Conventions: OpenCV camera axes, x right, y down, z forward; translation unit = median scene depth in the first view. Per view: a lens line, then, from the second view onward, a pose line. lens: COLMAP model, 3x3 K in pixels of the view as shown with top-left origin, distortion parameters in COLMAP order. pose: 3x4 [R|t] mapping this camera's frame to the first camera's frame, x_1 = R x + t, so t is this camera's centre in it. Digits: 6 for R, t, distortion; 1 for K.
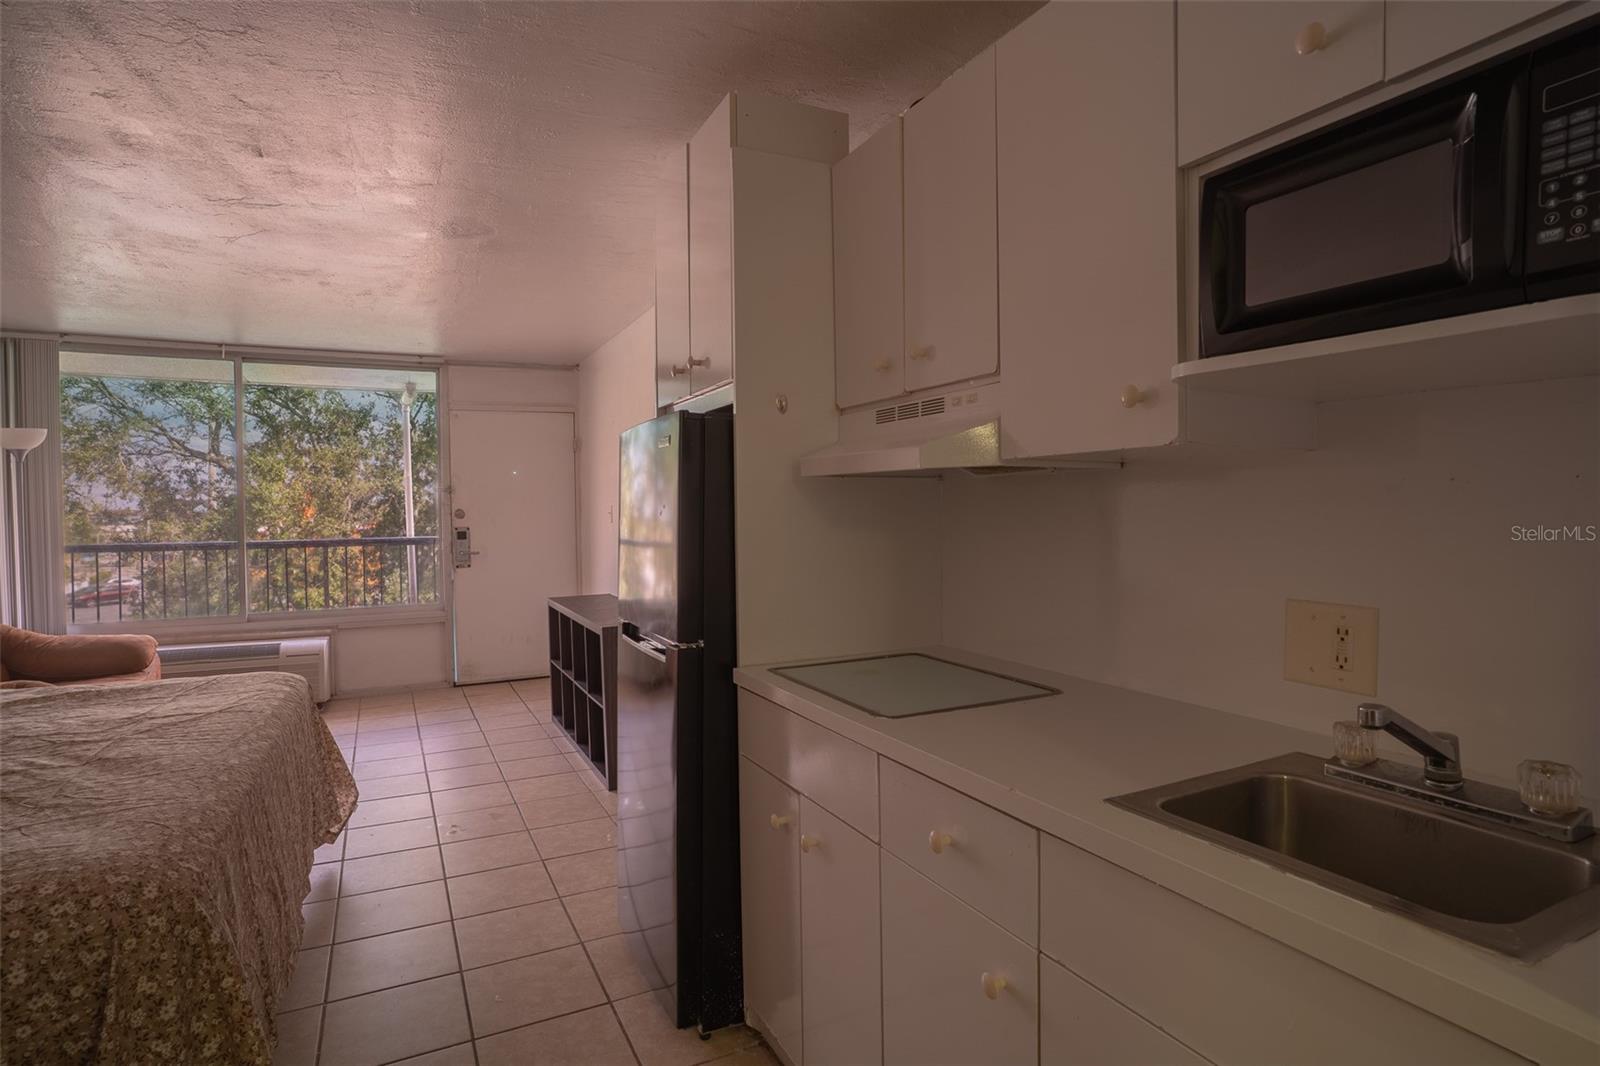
lens RADIAL K [[833.5, 0, 800.0], [0, 833.5, 533.0], [0, 0, 1]] dist [-0.000630, 0.000252]
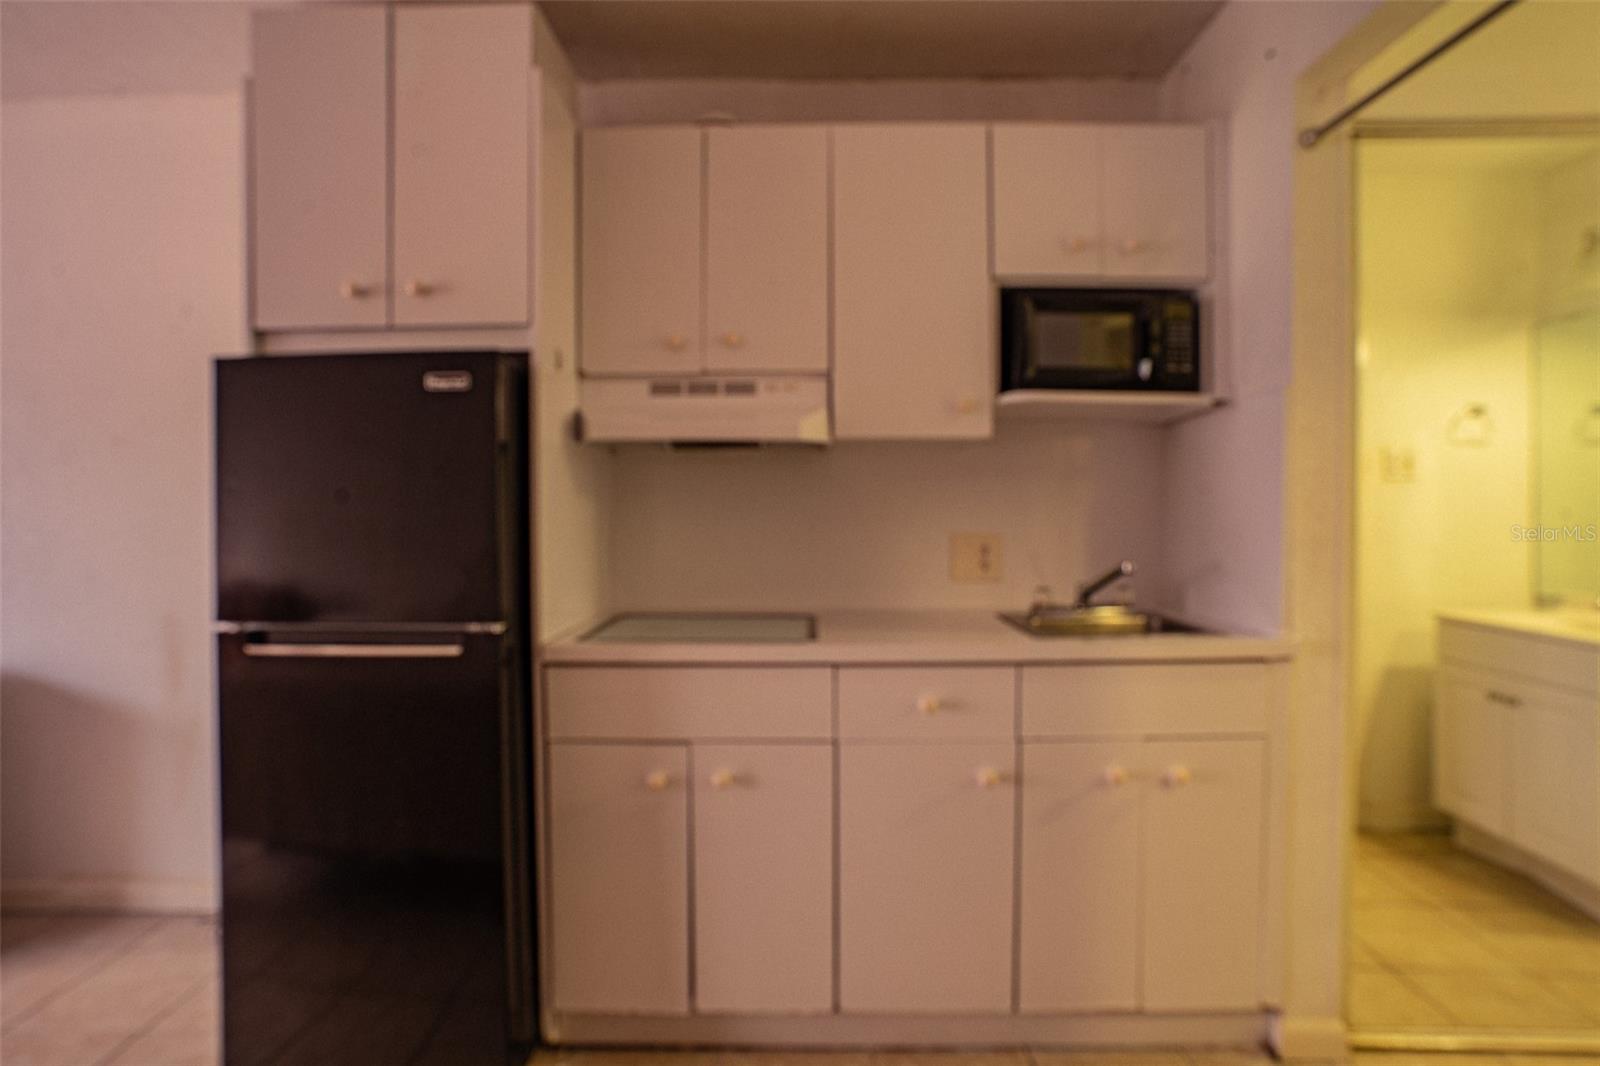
lens RADIAL K [[802.1, 0, 800.0], [0, 802.1, 533.0], [0, 0, 1]] dist [-0.019174, 0.000011]
pose [[0.455624, -0.021806, 0.889905, -0.968056], [0.021705, 0.999675, 0.013383, 0.045773], [-0.889908, 0.013218, 0.455949, 0.498198]]
